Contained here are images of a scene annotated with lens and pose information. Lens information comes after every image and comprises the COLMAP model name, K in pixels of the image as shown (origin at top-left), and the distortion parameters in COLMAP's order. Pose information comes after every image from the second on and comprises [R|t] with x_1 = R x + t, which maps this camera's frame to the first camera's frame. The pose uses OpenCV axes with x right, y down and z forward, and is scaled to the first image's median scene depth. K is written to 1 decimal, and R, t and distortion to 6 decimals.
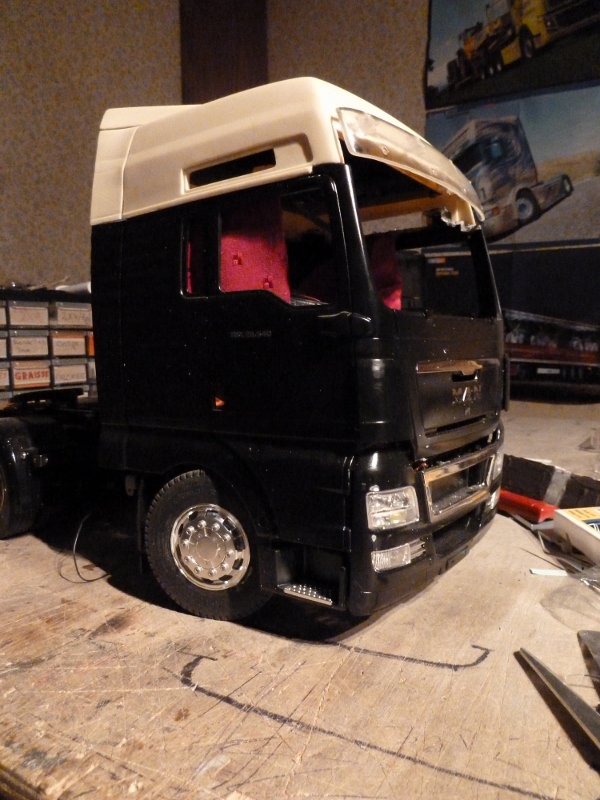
lens RADIAL K [[591.3, 0, 305.4], [0, 591.3, 399.7], [0, 0, 1]] dist [-0.040073, 0.007965]
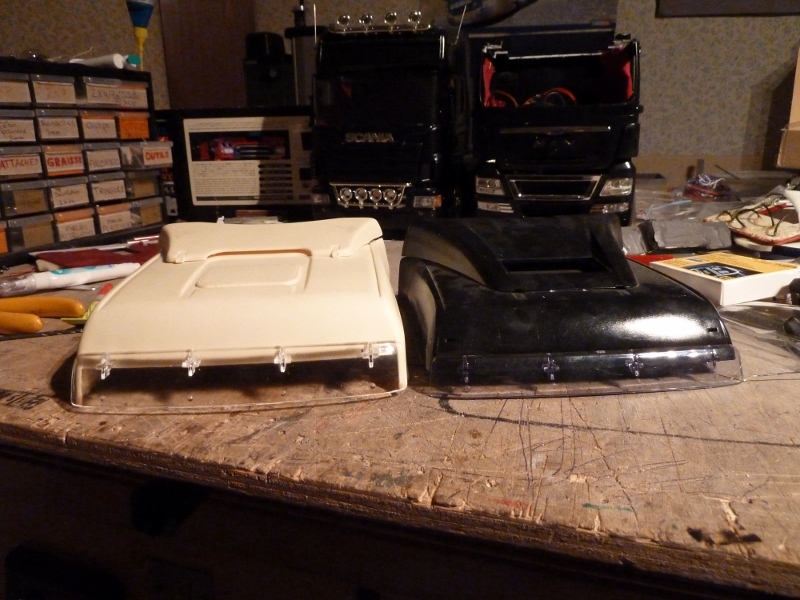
lens RADIAL K [[591.3, 0, 402.7], [0, 591.3, 293.1], [0, 0, 1]] dist [-0.040073, 0.007965]
pose [[0.973424, -0.066806, 0.219051, -0.182319], [0.029198, 0.984904, 0.170624, 0.021416], [-0.227143, -0.159693, 0.960679, -0.009402]]
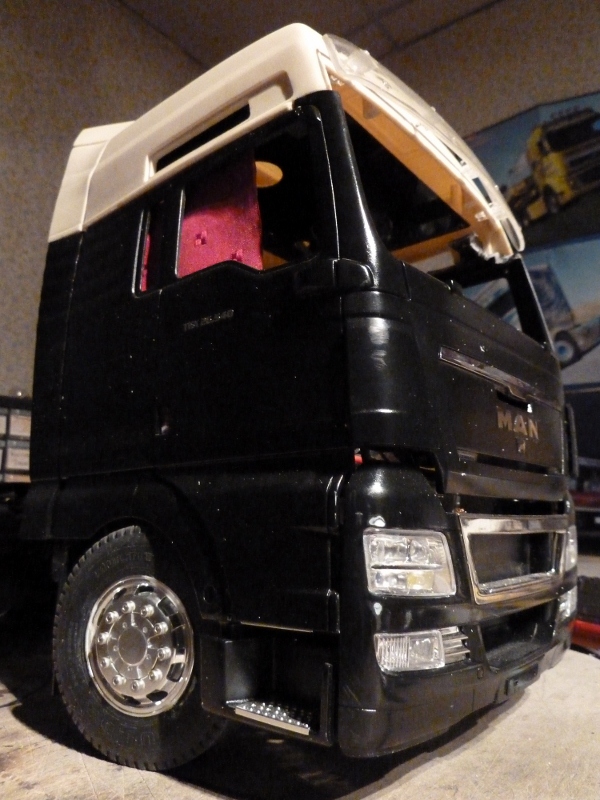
lens RADIAL K [[591.3, 0, 305.3], [0, 591.3, 403.2], [0, 0, 1]] dist [-0.040073, 0.007965]
pose [[0.997542, 0.001019, -0.070070, 0.029359], [-0.020059, 0.962205, -0.271586, 0.068702], [0.067145, 0.272324, 0.959860, 0.129131]]
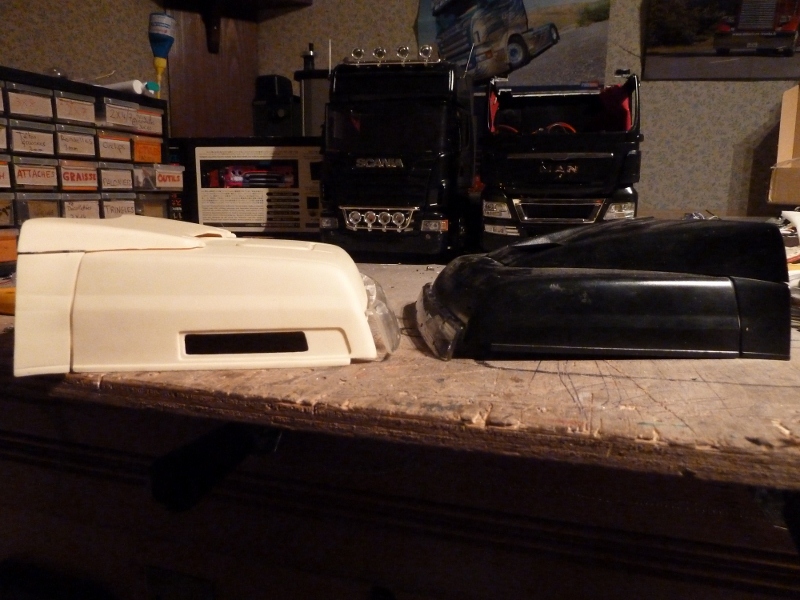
lens RADIAL K [[591.3, 0, 402.7], [0, 591.3, 294.3], [0, 0, 1]] dist [-0.040073, 0.007965]
pose [[0.968327, -0.023931, 0.248537, -0.222644], [0.008428, 0.997962, 0.063255, 0.092903], [-0.249544, -0.059157, 0.966555, -0.016516]]
